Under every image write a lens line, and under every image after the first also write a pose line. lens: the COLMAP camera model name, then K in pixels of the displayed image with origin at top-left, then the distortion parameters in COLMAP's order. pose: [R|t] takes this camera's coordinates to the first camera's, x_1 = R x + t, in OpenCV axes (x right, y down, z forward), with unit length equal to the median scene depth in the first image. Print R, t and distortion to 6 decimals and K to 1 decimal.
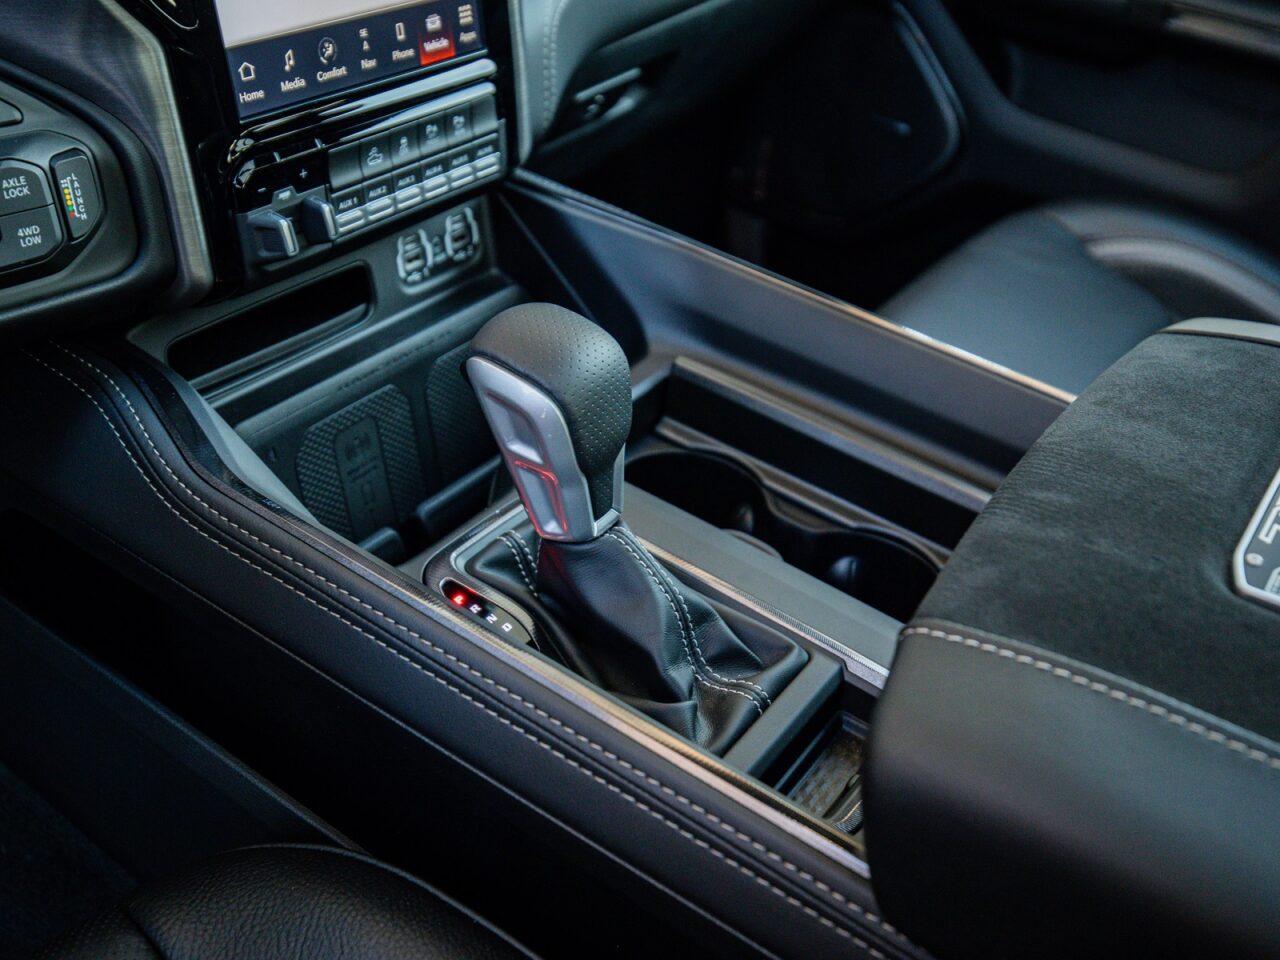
lens RADIAL K [[1326.4, 0, 640.0], [0, 1326.4, 480.0], [0, 0, 1]] dist [0.097972, -0.004568]
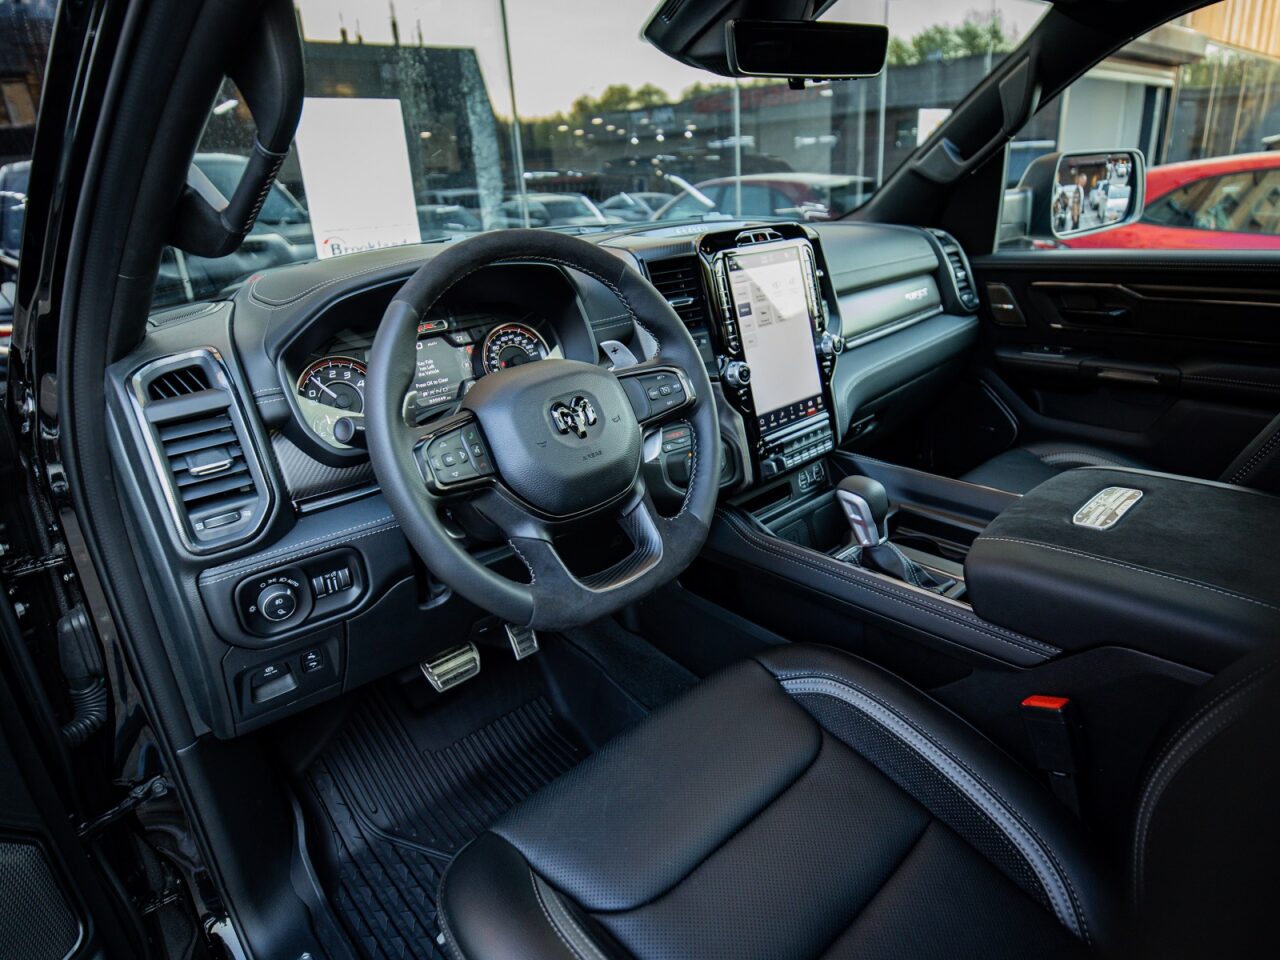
lens RADIAL K [[789.4, 0, 640.0], [0, 789.4, 480.0], [0, 0, 1]] dist [-0.024001, 0.000756]
pose [[0.957729, -0.092842, -0.272279, -0.047597], [0.020537, 0.966141, -0.257198, 0.313319], [0.286939, 0.240734, 0.927207, -0.820222]]
